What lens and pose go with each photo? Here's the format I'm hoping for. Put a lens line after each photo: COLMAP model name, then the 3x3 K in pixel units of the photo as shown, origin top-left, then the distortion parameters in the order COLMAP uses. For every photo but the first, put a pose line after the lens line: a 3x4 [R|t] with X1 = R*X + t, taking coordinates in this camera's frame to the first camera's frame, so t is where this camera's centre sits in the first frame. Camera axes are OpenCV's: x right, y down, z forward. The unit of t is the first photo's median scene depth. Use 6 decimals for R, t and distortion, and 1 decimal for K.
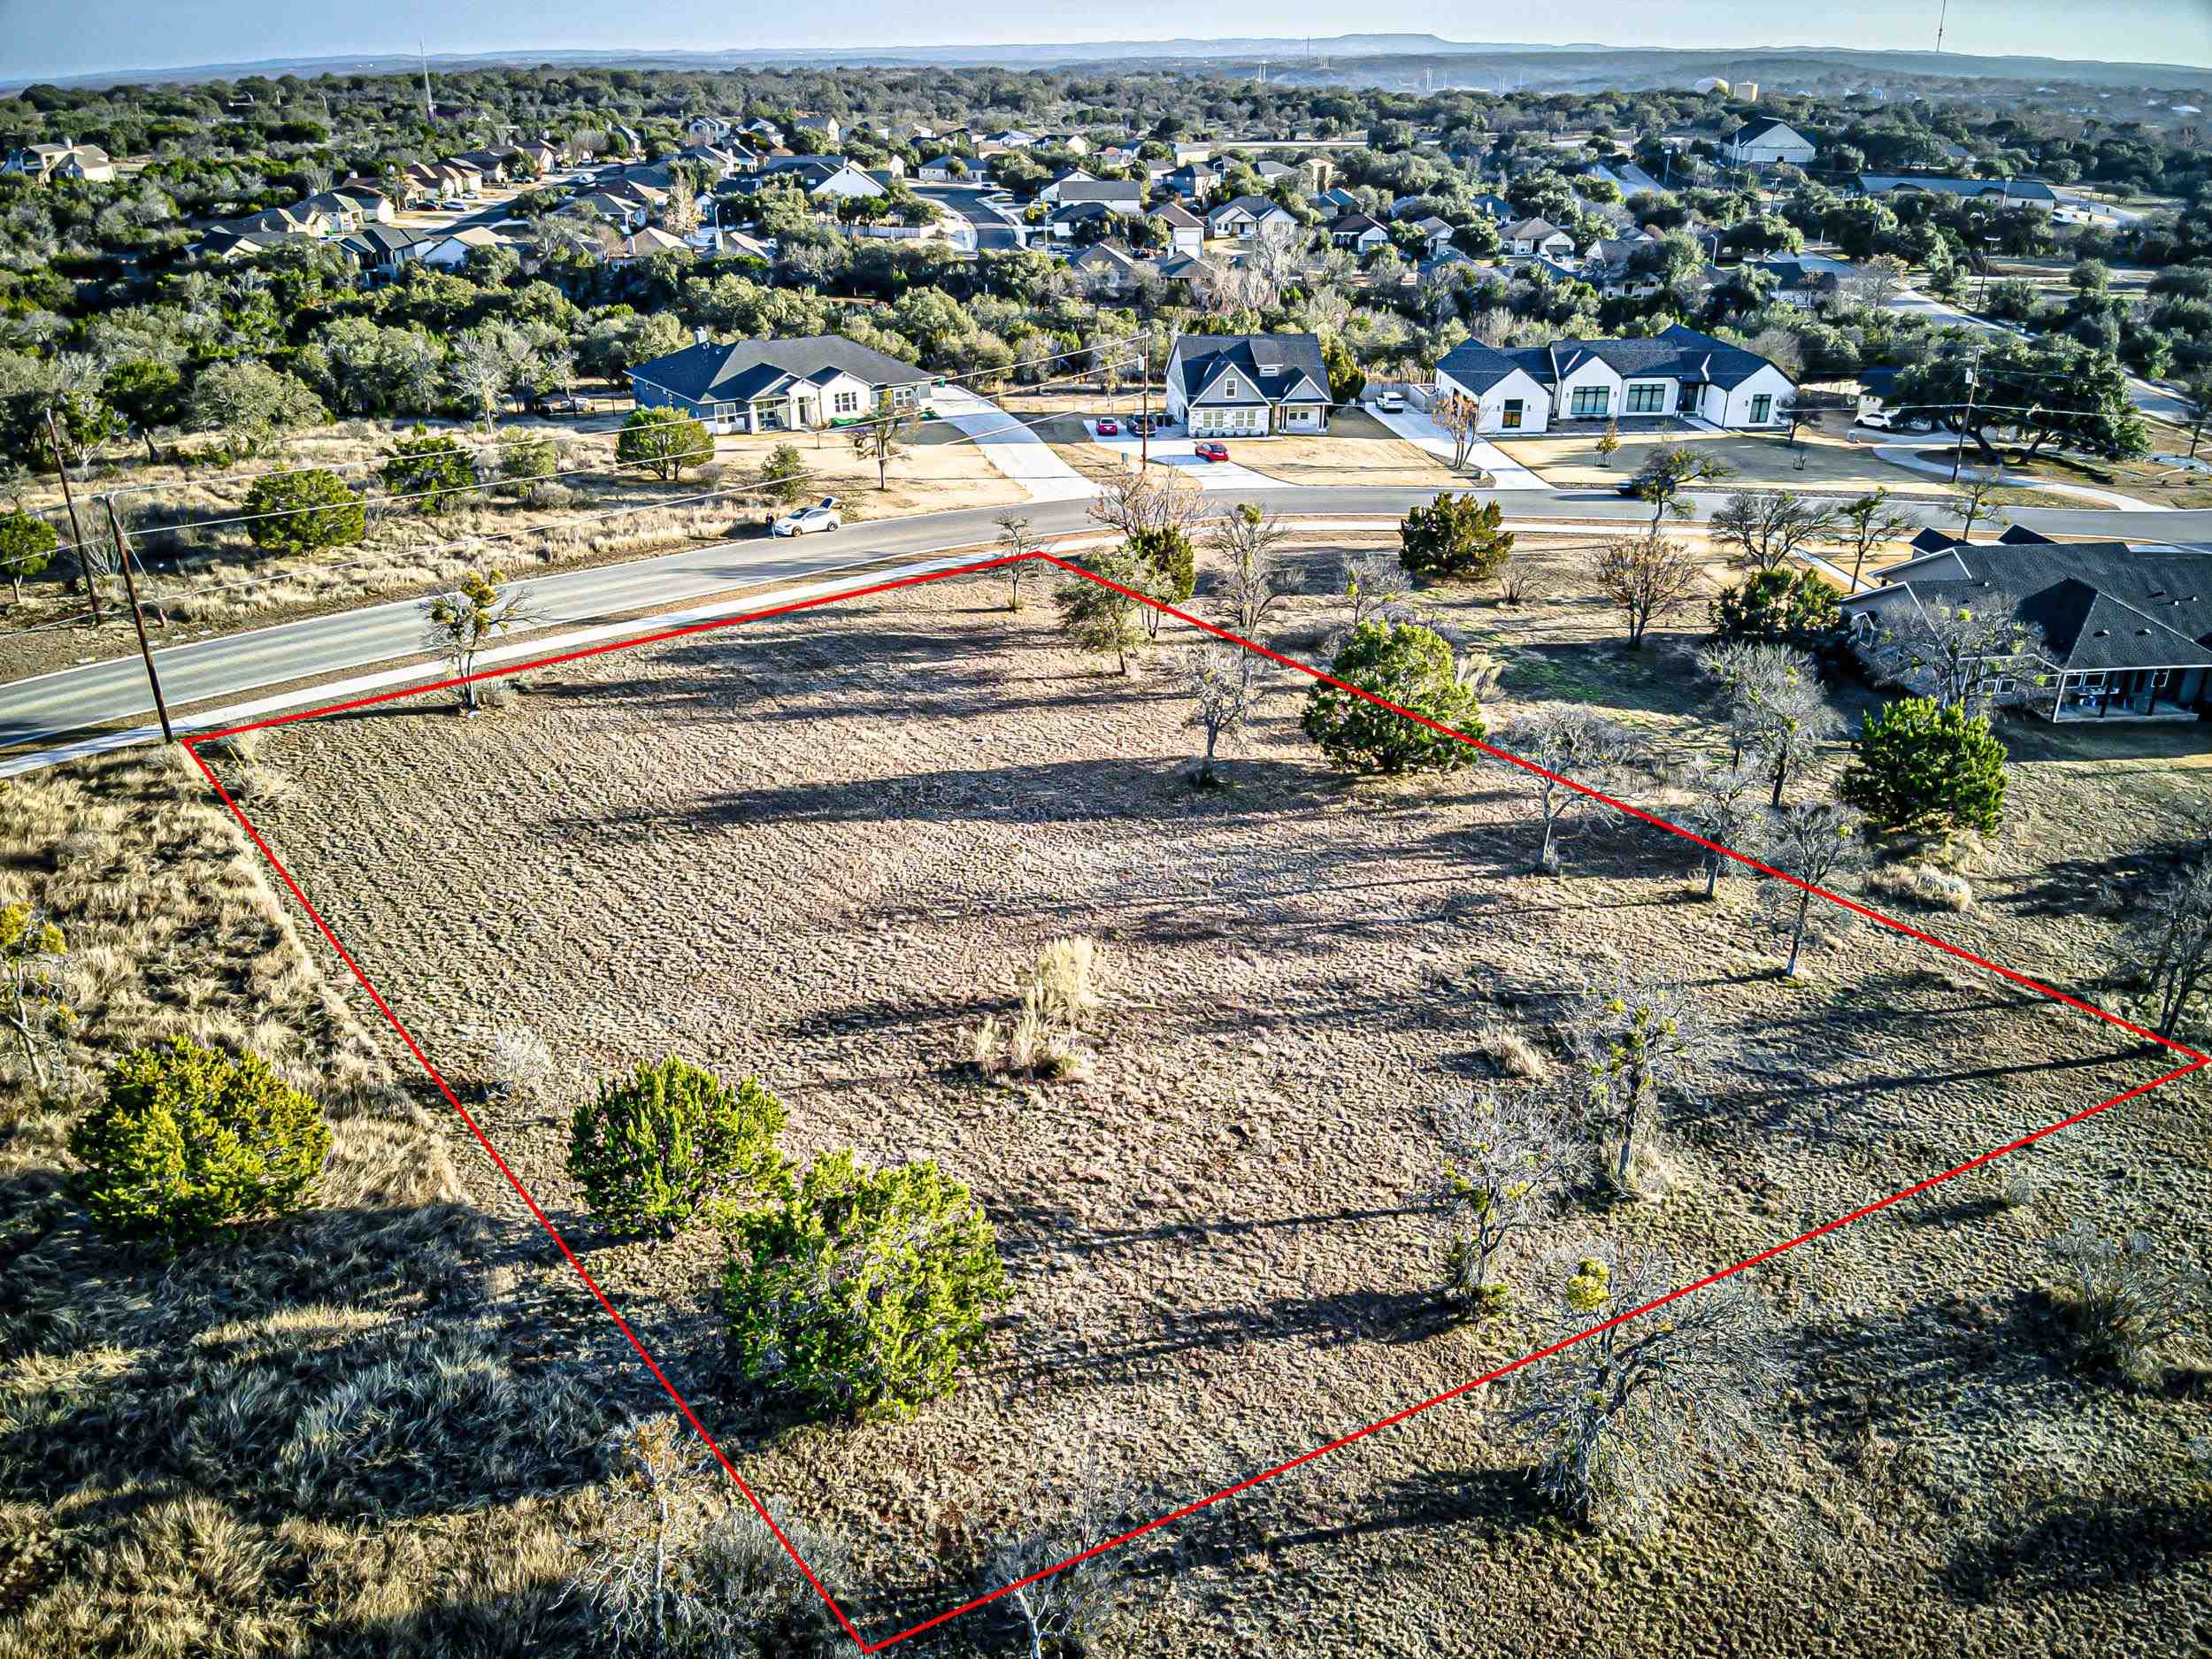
lens RADIAL K [[1602.9, 0, 1110.9], [0, 1602.9, 824.0], [0, 0, 1]] dist [0.103899, -0.204072]
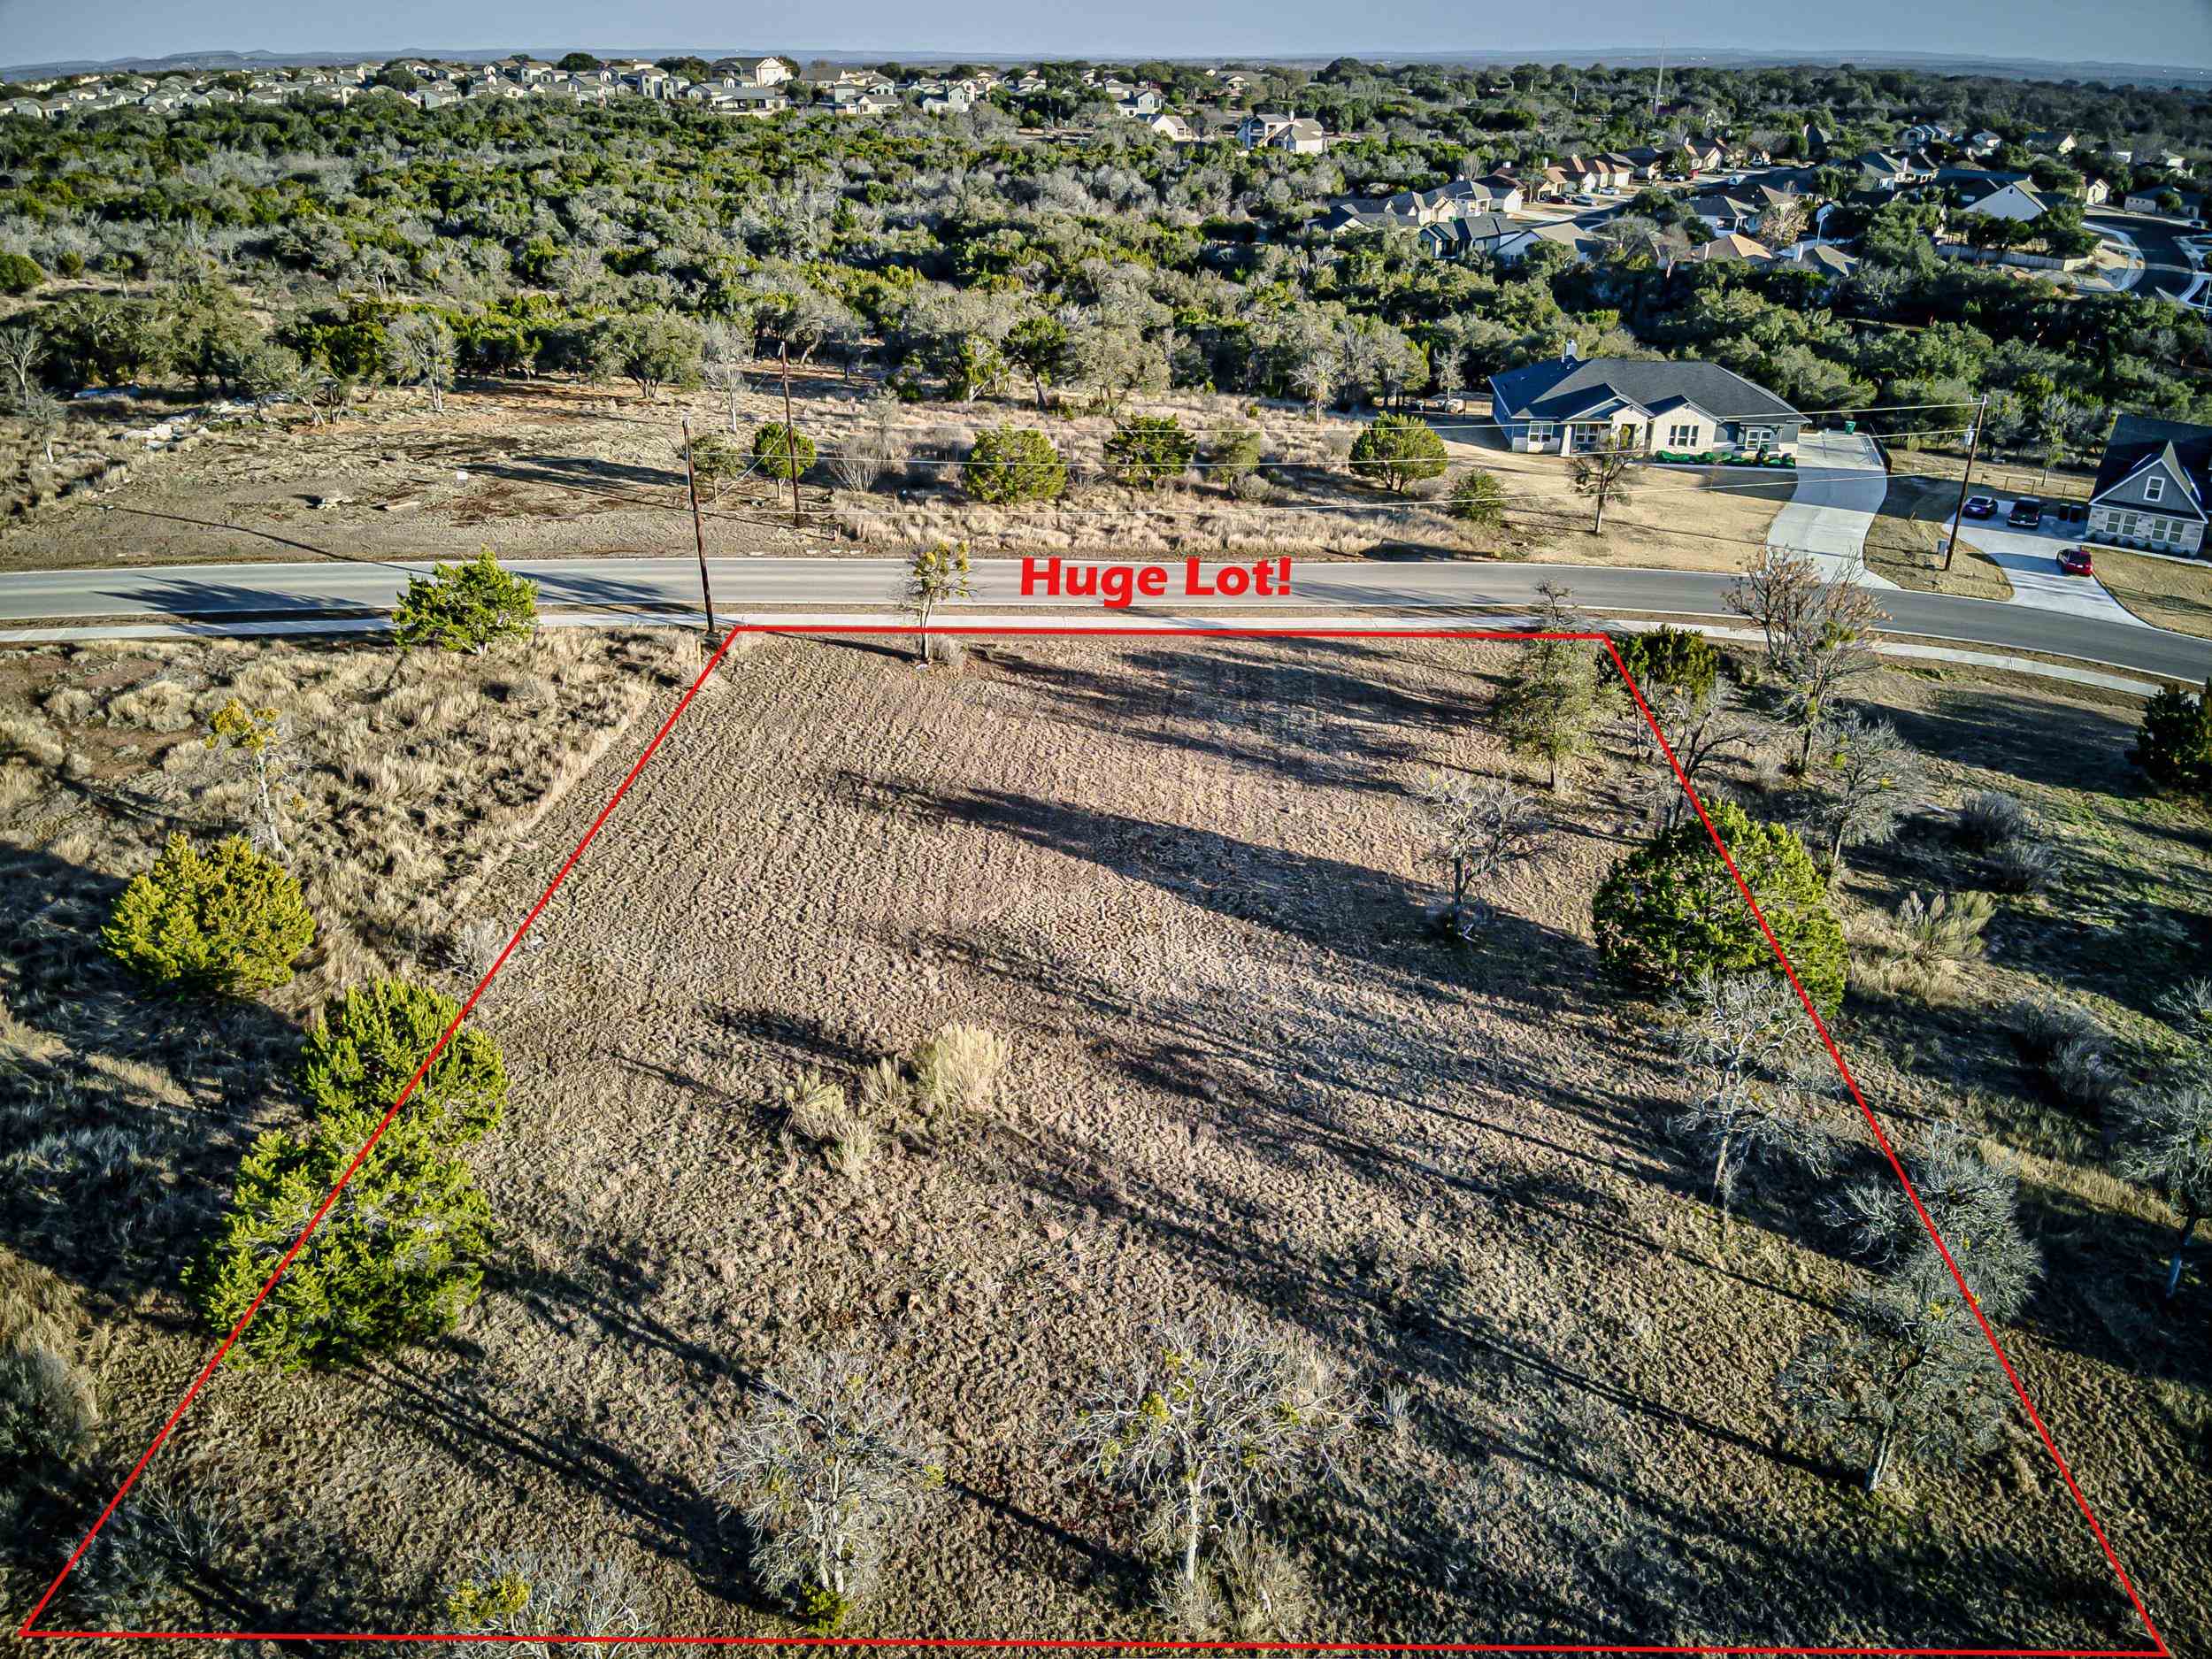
lens RADIAL K [[1602.9, 0, 1110.9], [0, 1602.9, 824.0], [0, 0, 1]] dist [0.103899, -0.204072]
pose [[0.756363, 0.278045, -0.592120, 0.193218], [-0.276674, 0.956198, 0.095589, -0.053281], [0.592762, 0.091525, 0.800160, 0.109305]]
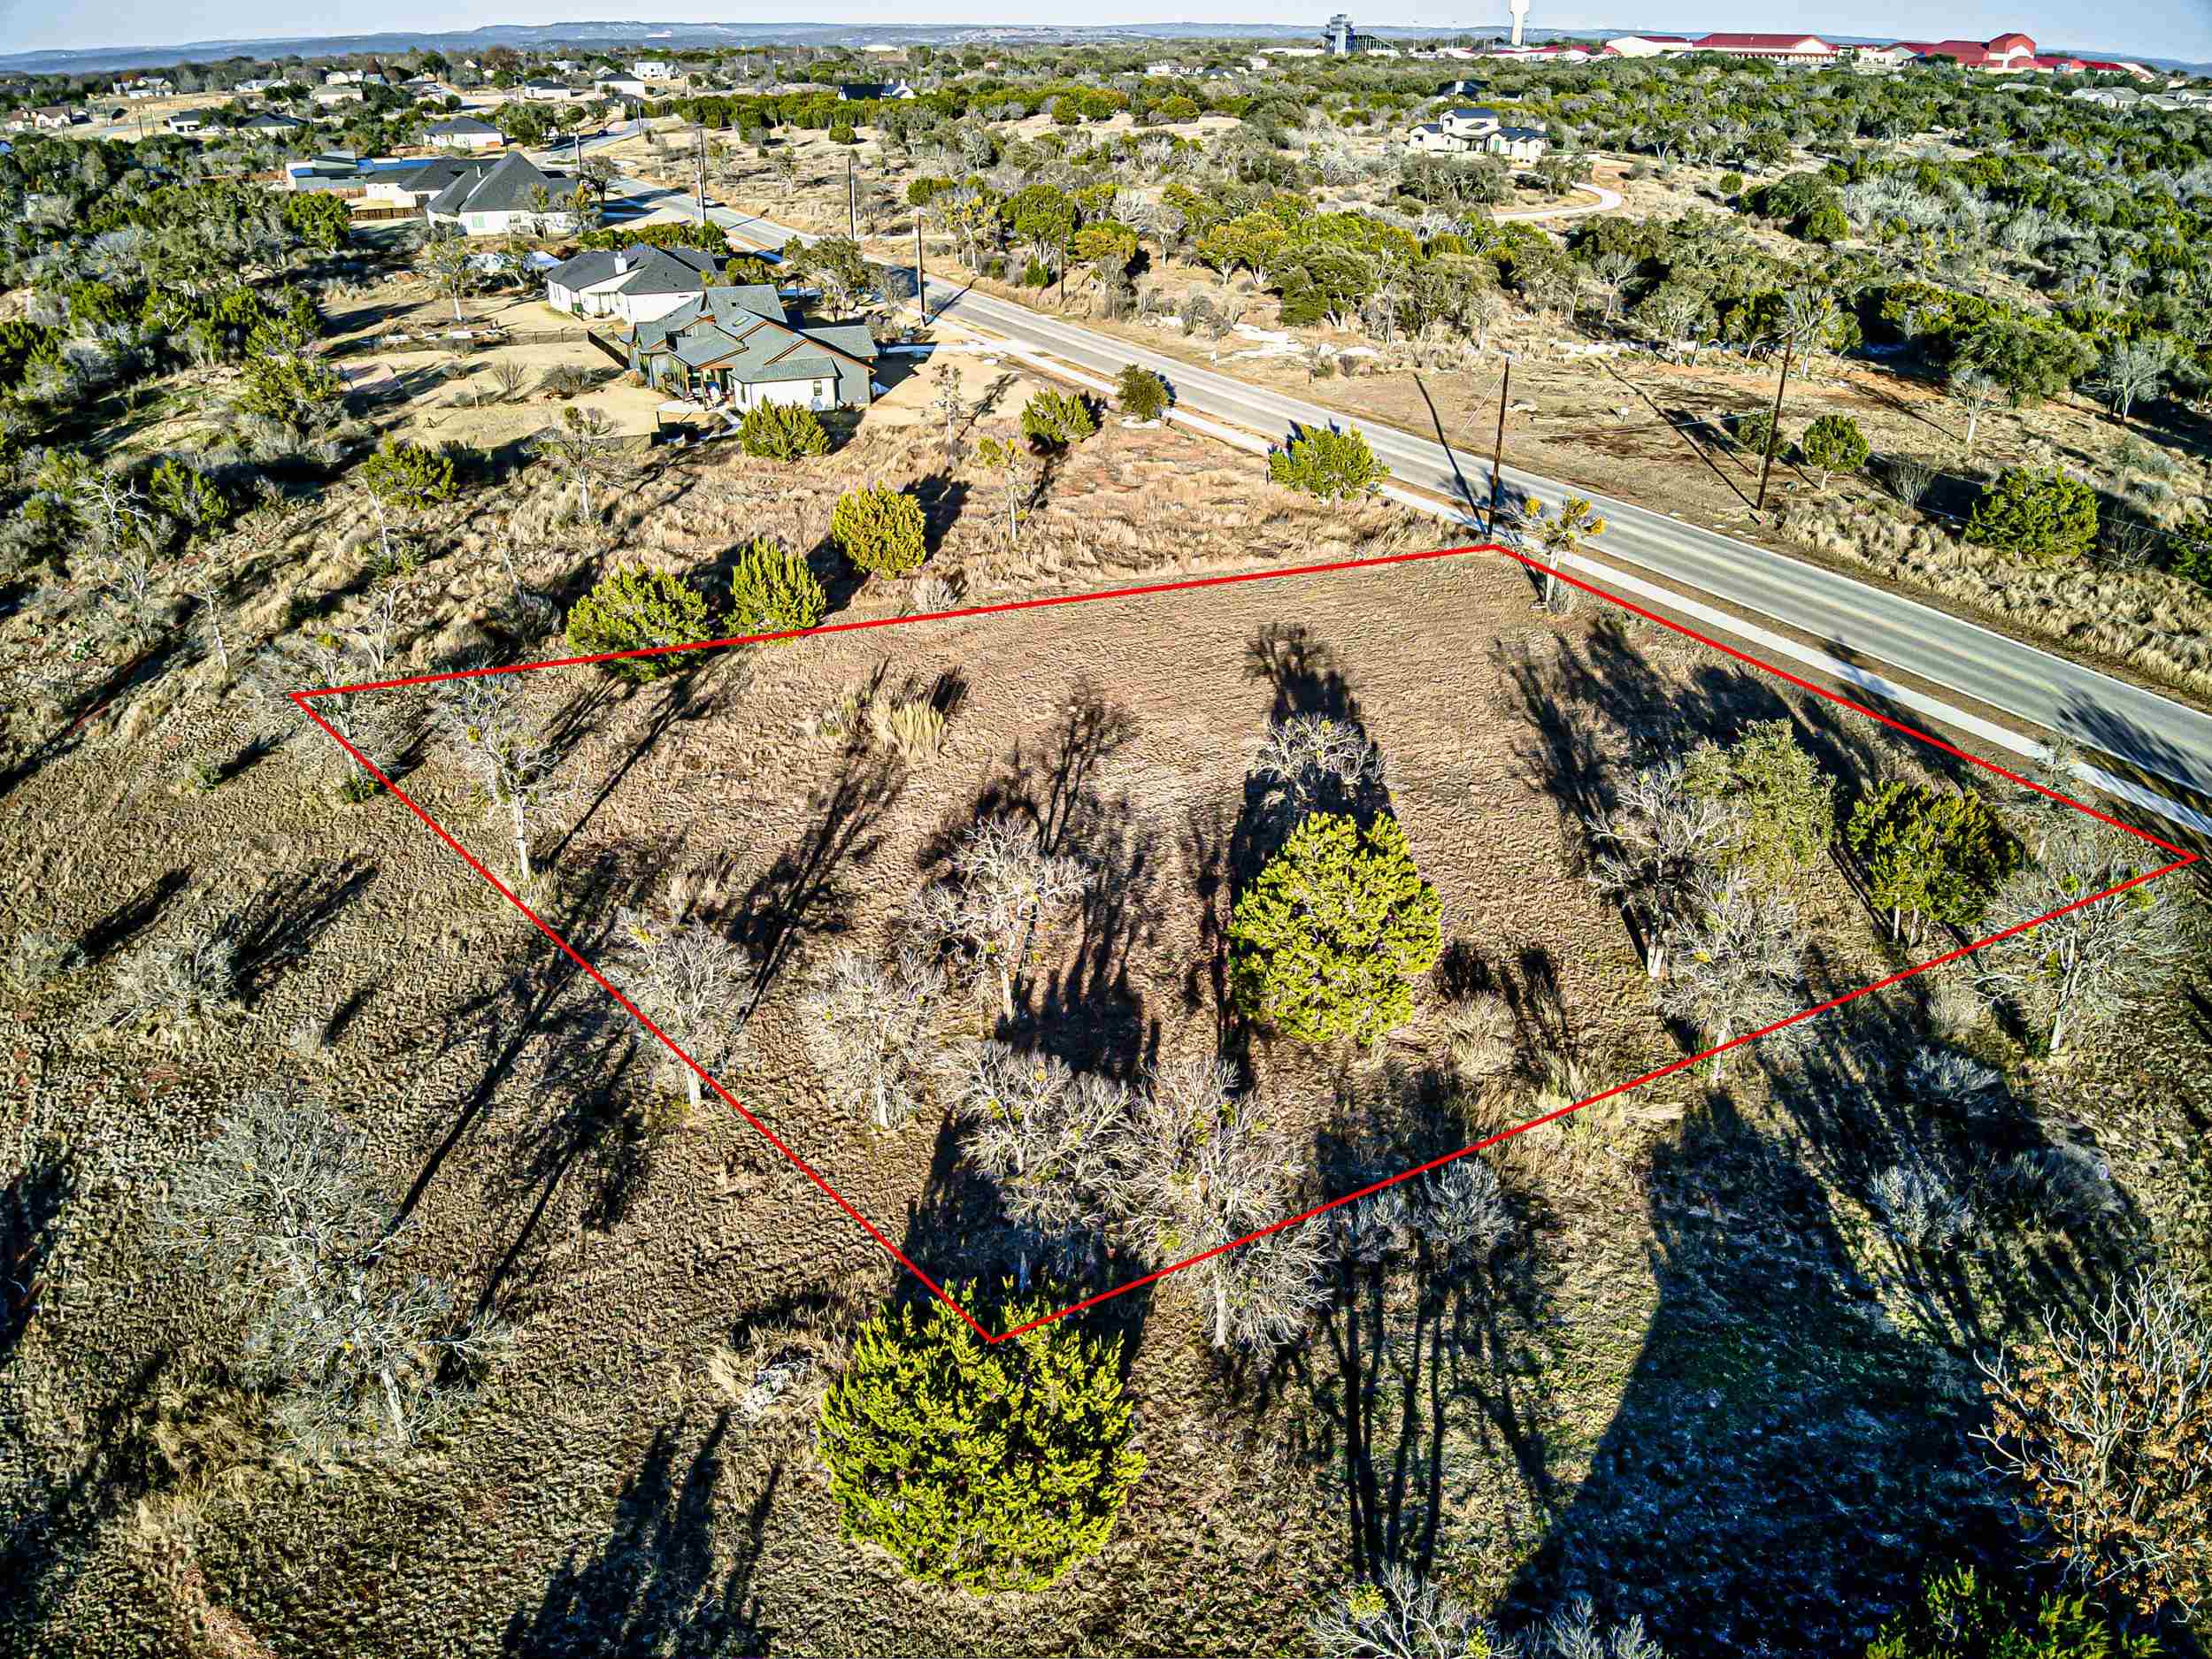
lens RADIAL K [[1602.9, 0, 1110.9], [0, 1602.9, 824.0], [0, 0, 1]] dist [0.103899, -0.204072]
pose [[-0.305505, 0.408140, -0.860284, 0.400441], [-0.408788, 0.759764, 0.505620, -0.213581], [0.859976, 0.506143, -0.065269, 0.453496]]
